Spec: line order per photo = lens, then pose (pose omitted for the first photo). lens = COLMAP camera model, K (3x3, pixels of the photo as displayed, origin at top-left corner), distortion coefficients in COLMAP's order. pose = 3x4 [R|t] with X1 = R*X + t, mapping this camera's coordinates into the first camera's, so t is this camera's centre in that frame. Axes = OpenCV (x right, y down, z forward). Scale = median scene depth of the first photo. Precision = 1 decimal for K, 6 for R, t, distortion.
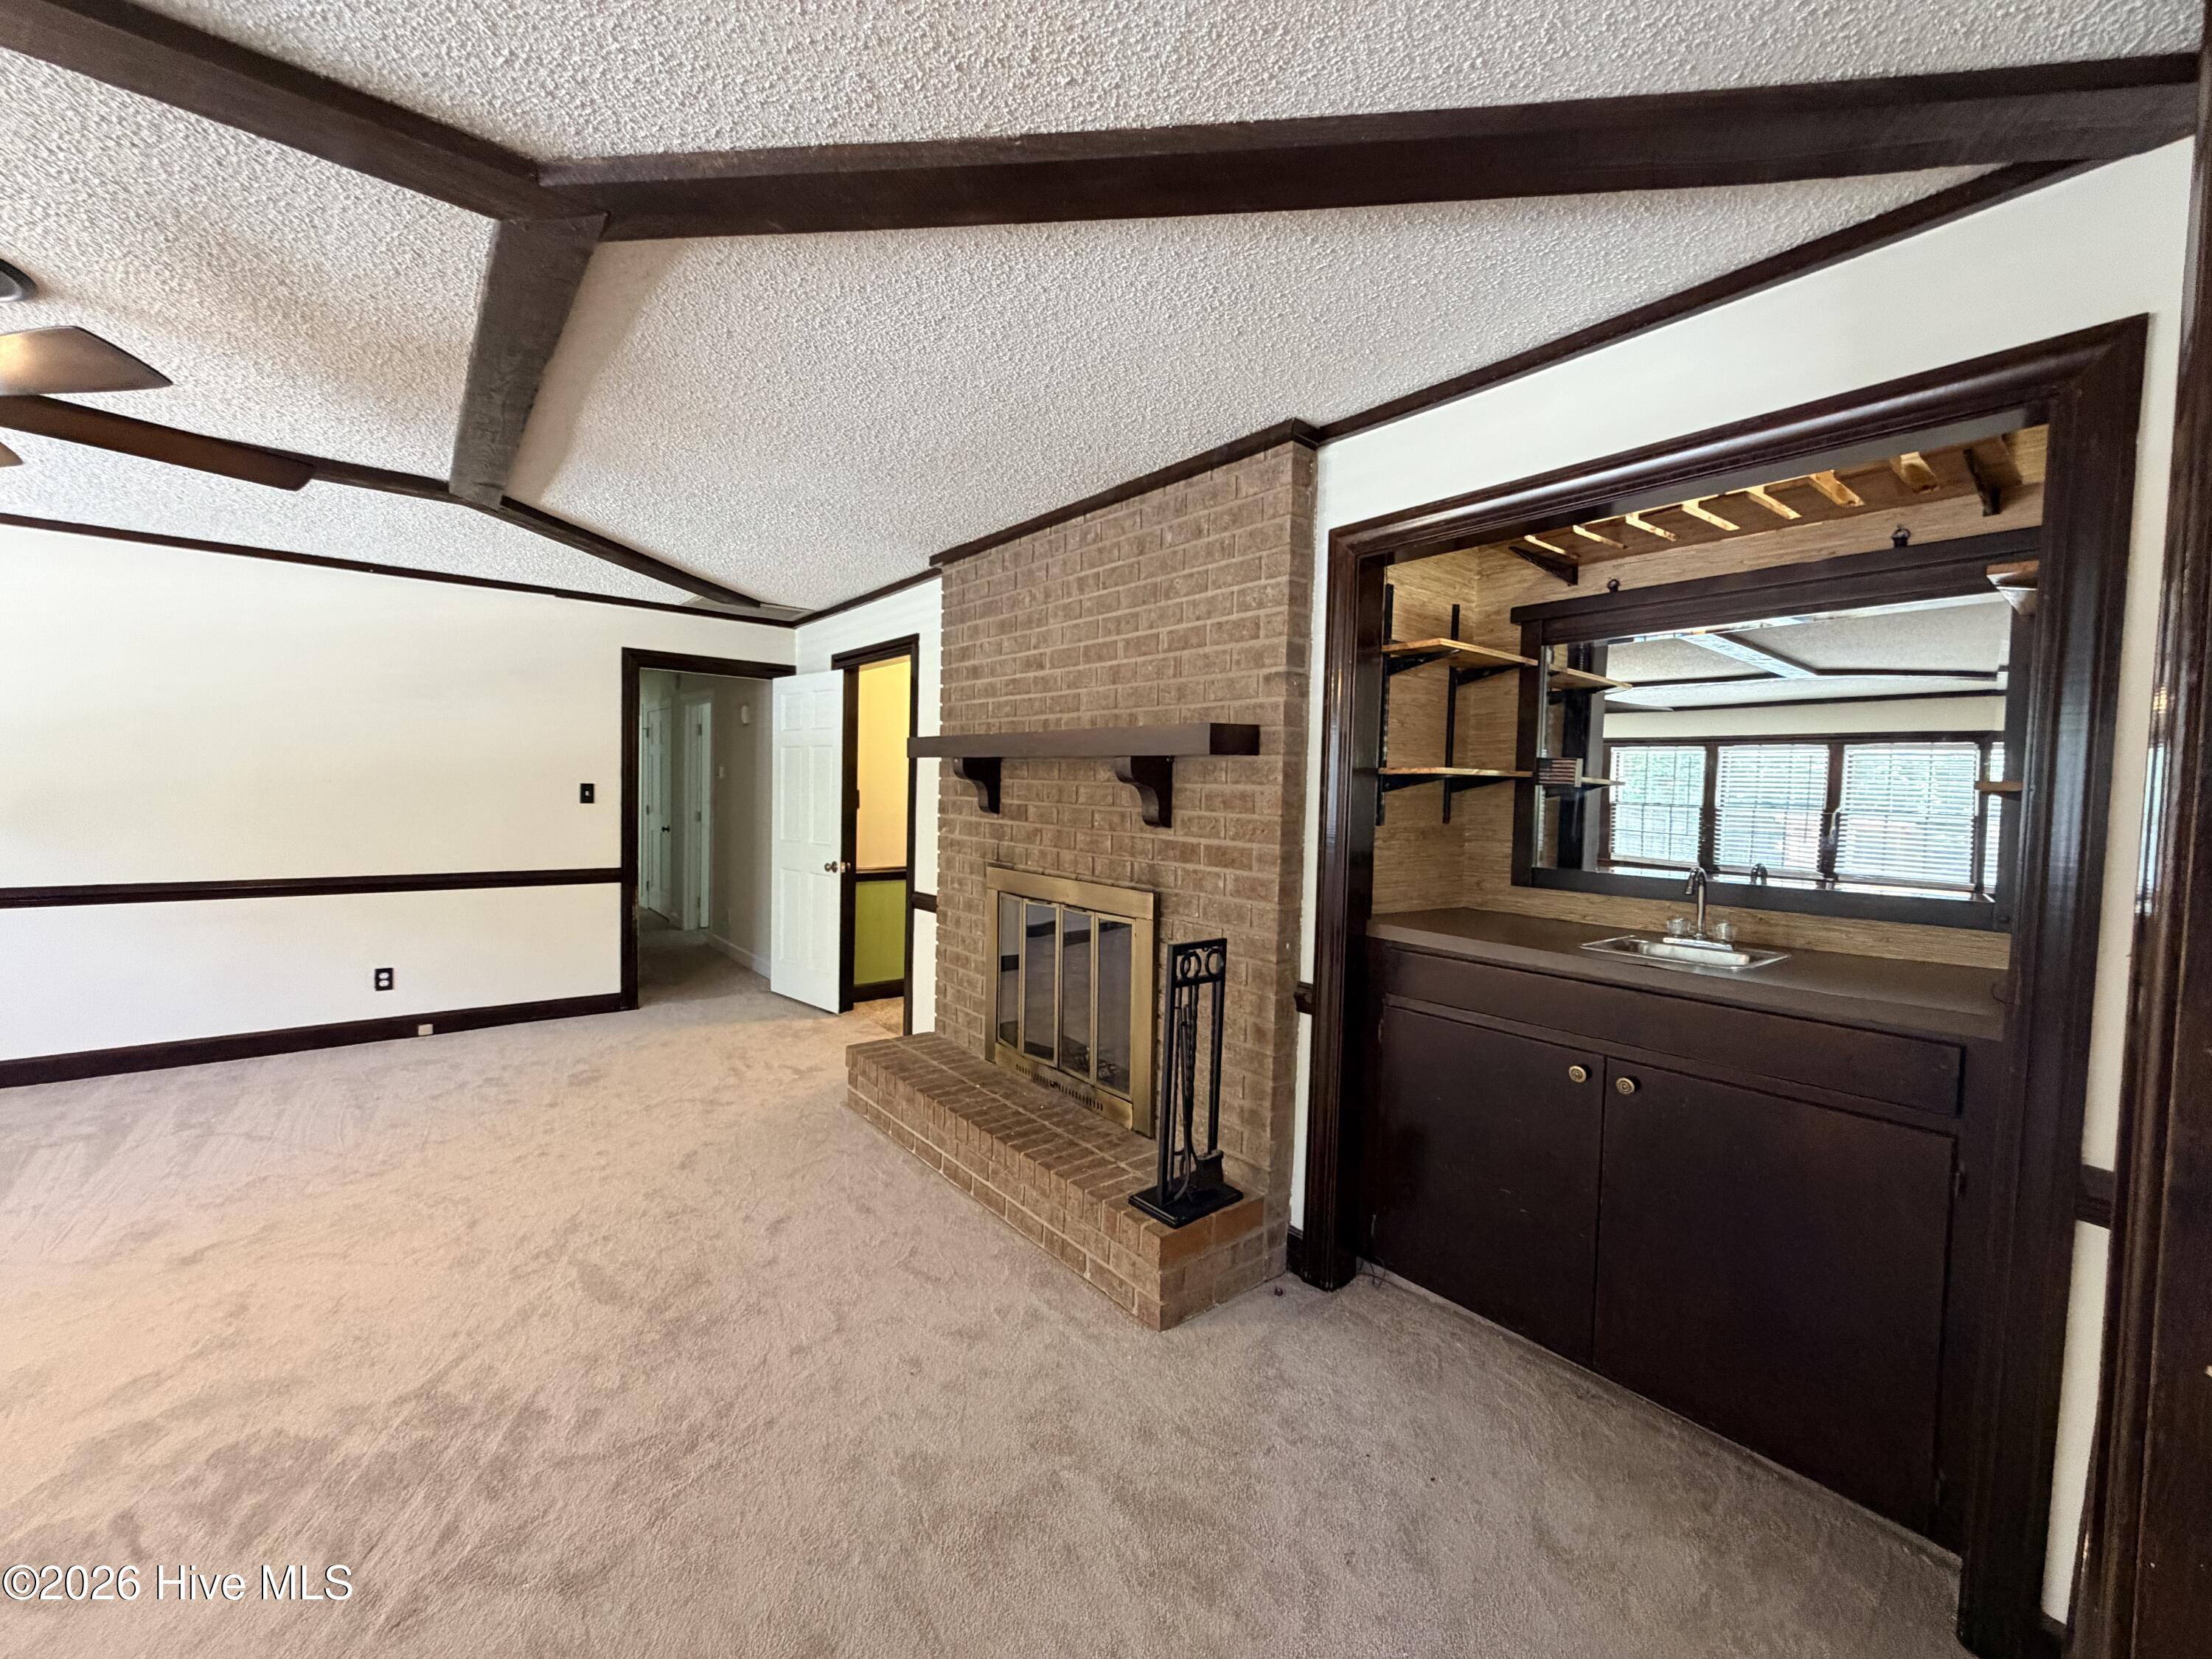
lens RADIAL K [[882.5, 0, 1101.7], [0, 882.5, 828.2], [0, 0, 1]] dist [0.001219, -0.000168]
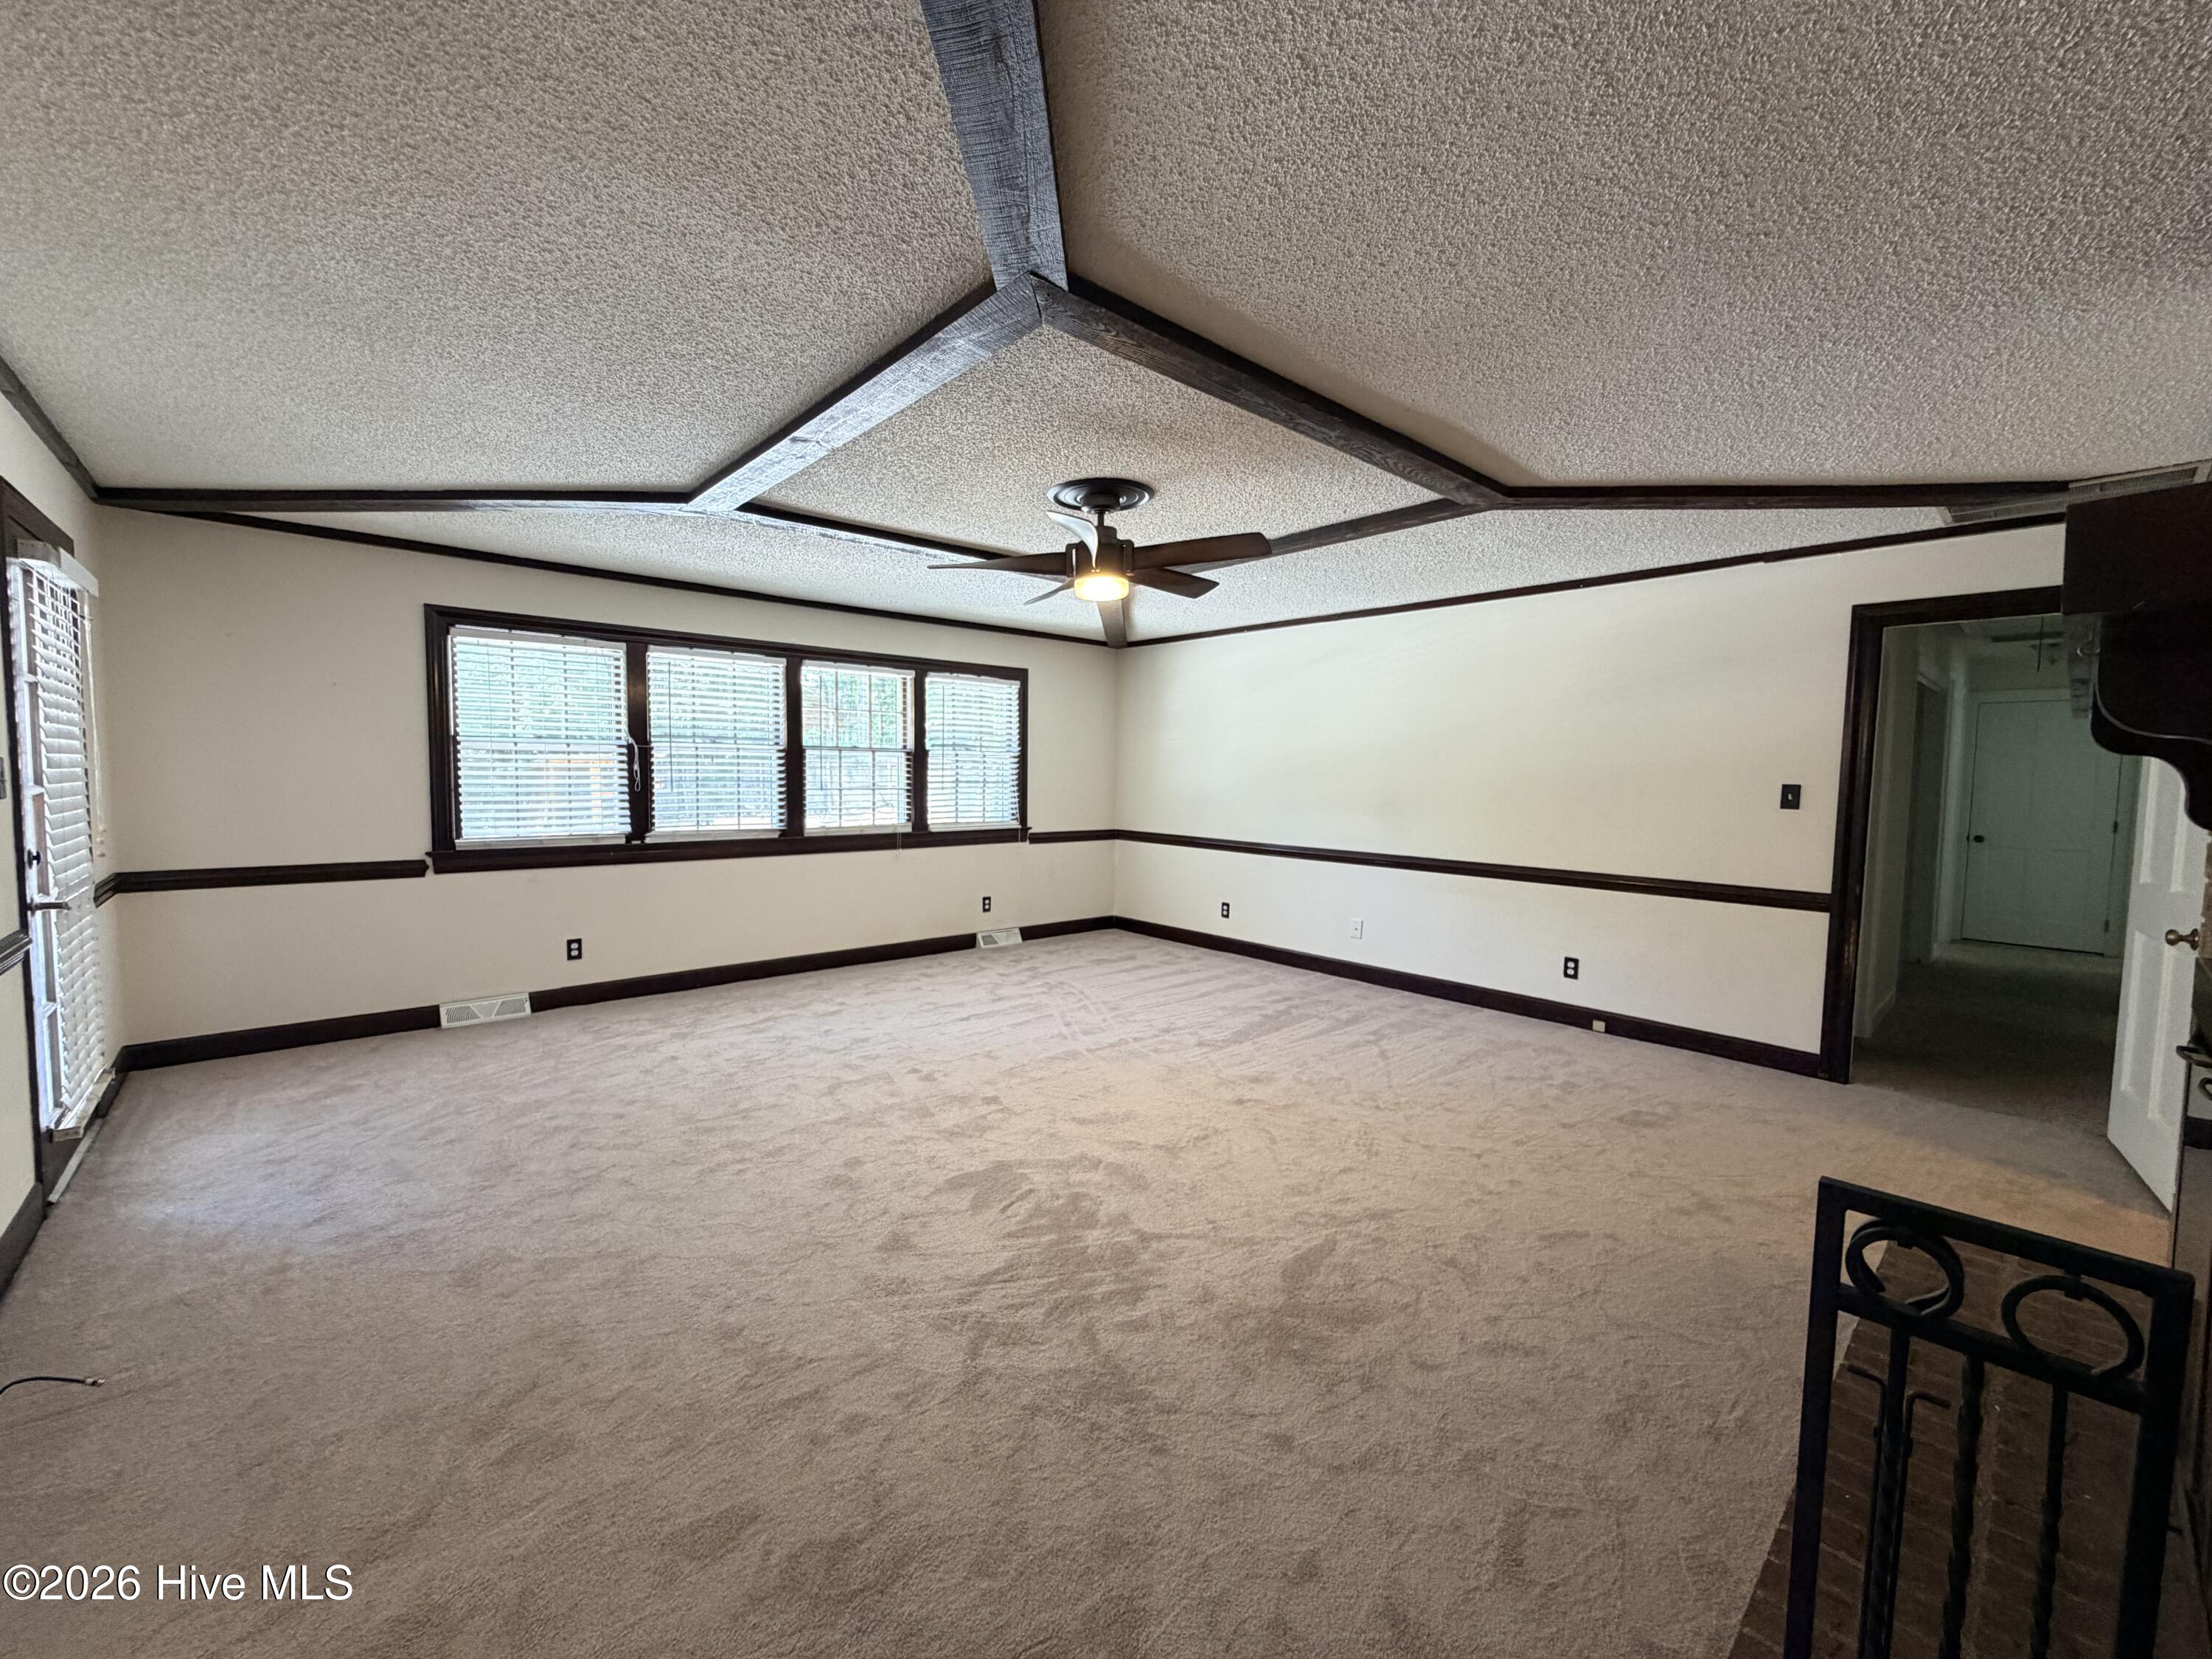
lens RADIAL K [[882.5, 0, 1092.4], [0, 882.5, 828.2], [0, 0, 1]] dist [0.001219, -0.000168]
pose [[0.047633, 0.040550, -0.998041, 0.331494], [-0.061083, 0.997424, 0.037610, -0.003876], [0.996995, 0.059172, 0.049987, 0.542207]]
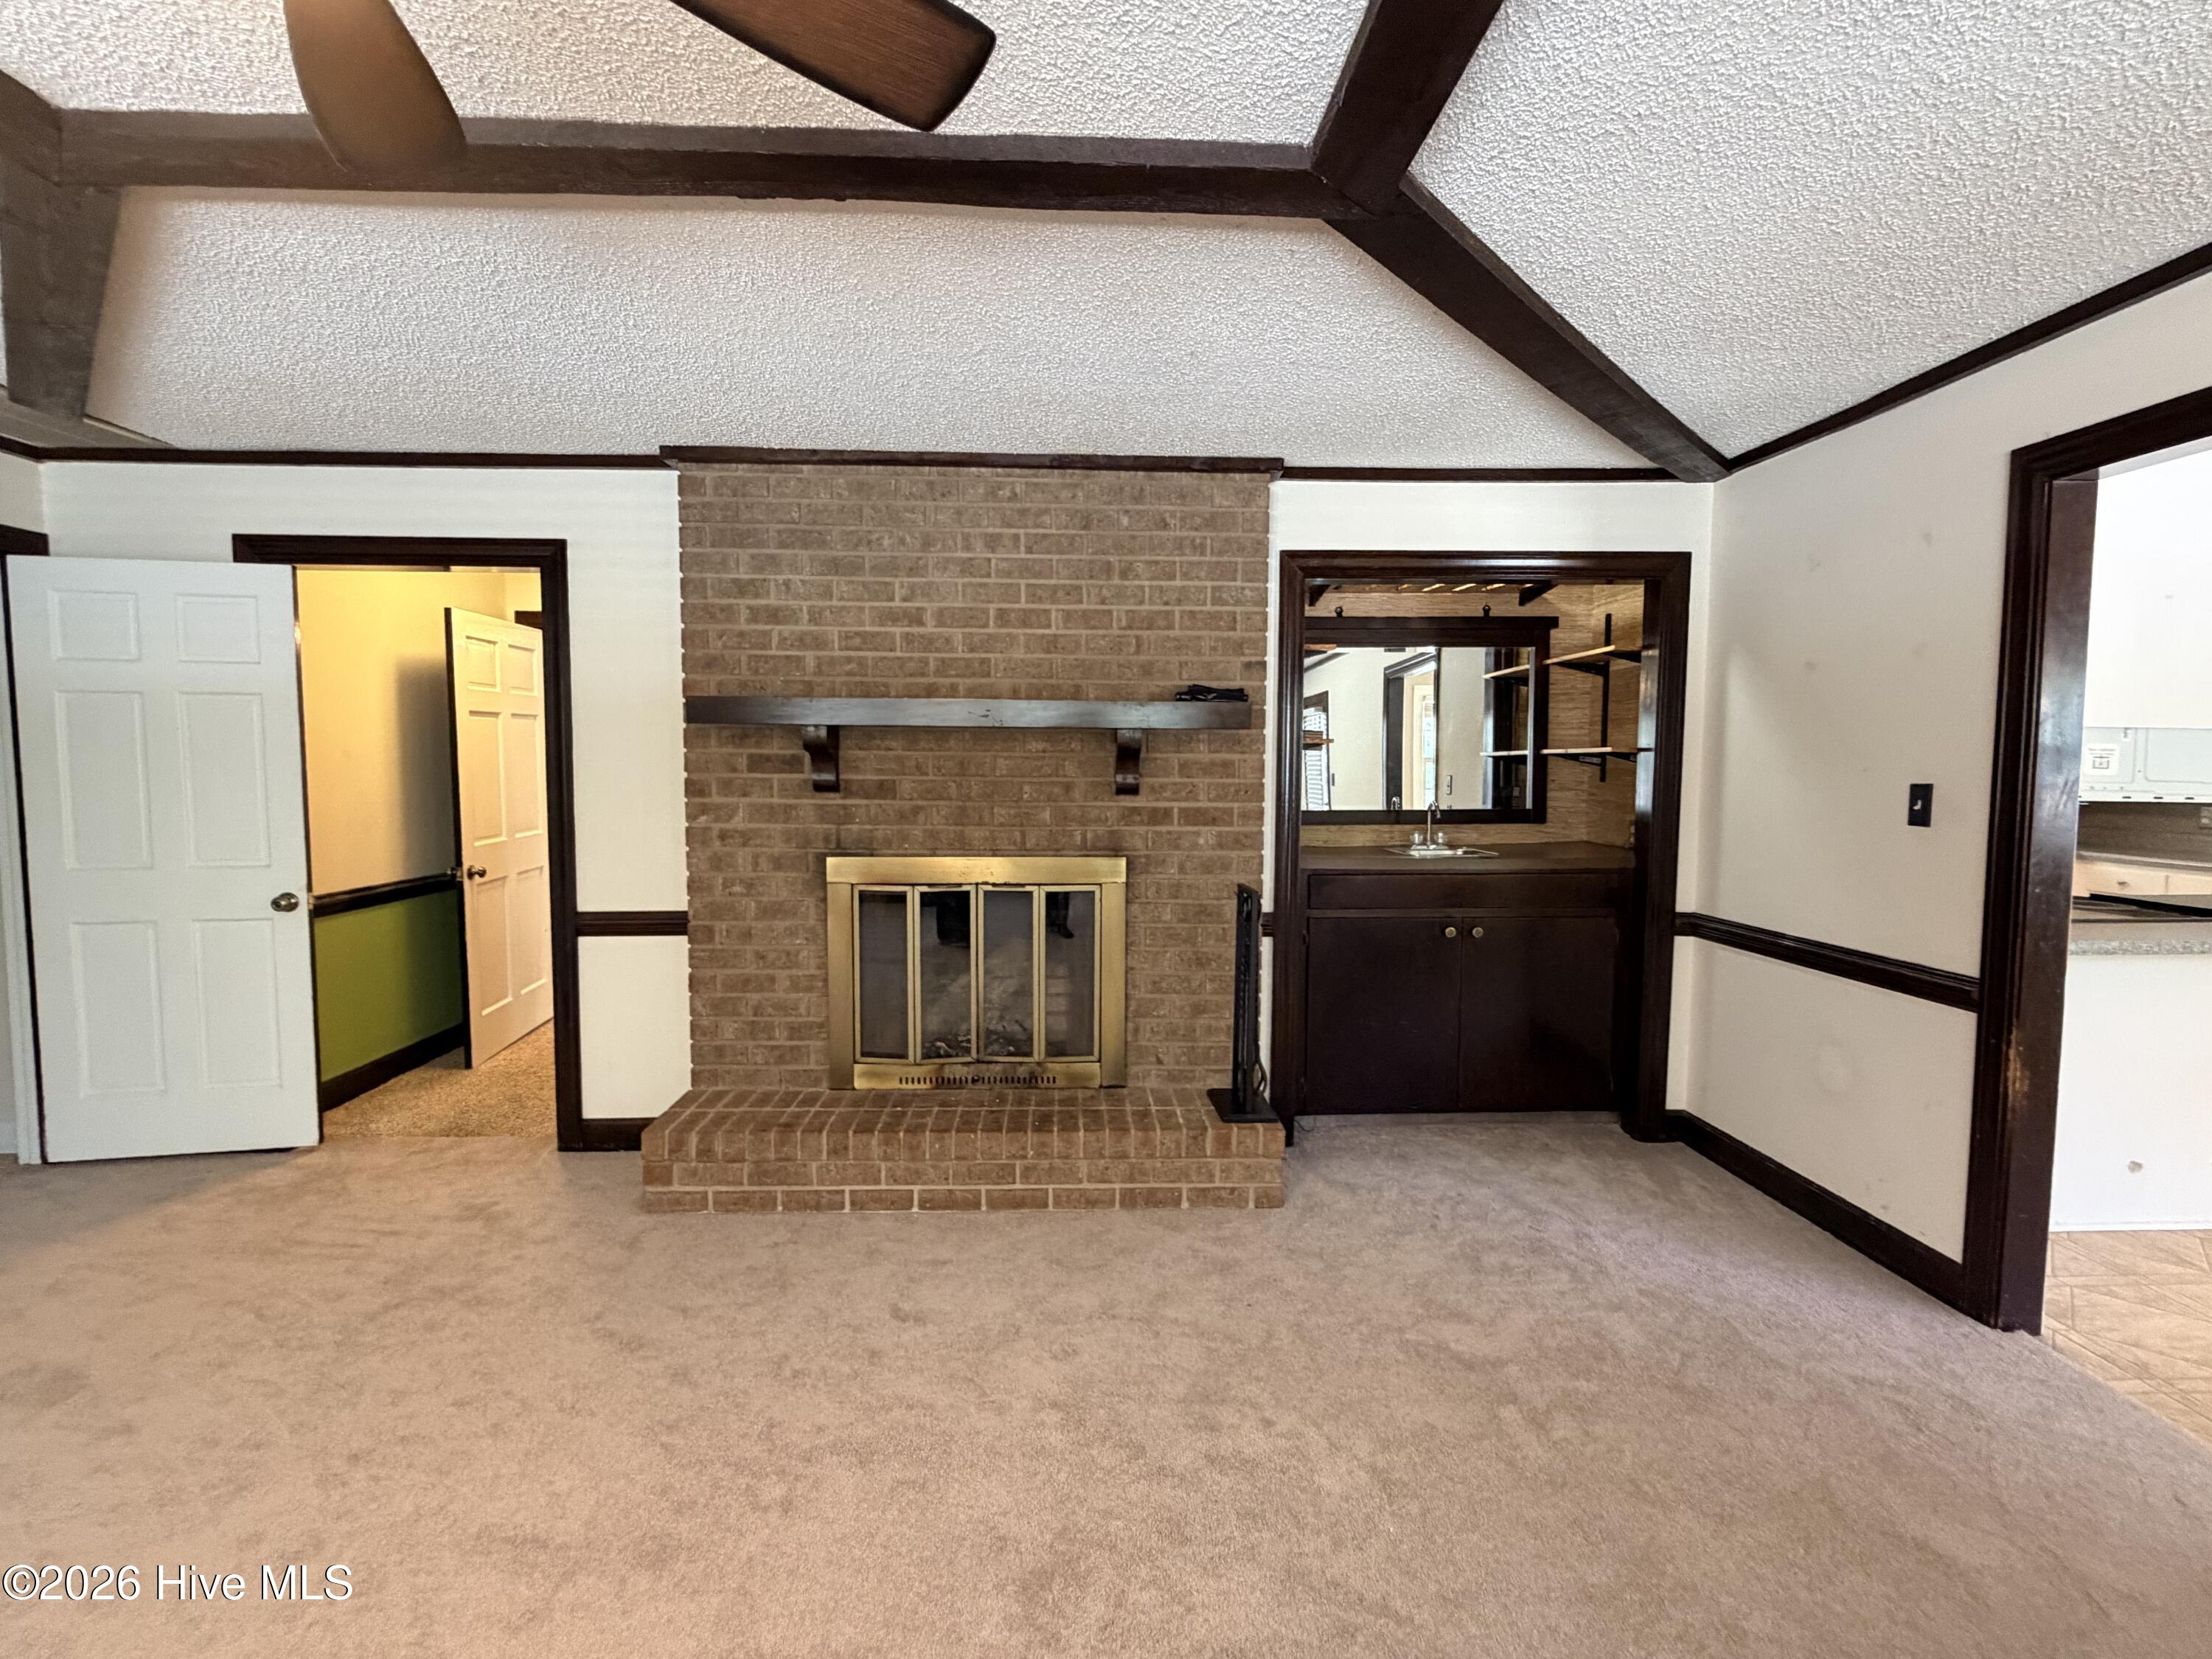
lens RADIAL K [[1018.9, 0, 1103.3], [0, 1018.9, 826.2], [0, 0, 1]] dist [0.000582, -0.000135]
pose [[0.597021, -0.075225, 0.798691, -0.895170], [0.047593, 0.997162, 0.058342, -0.035013], [-0.800813, 0.003181, 0.598907, 0.275882]]
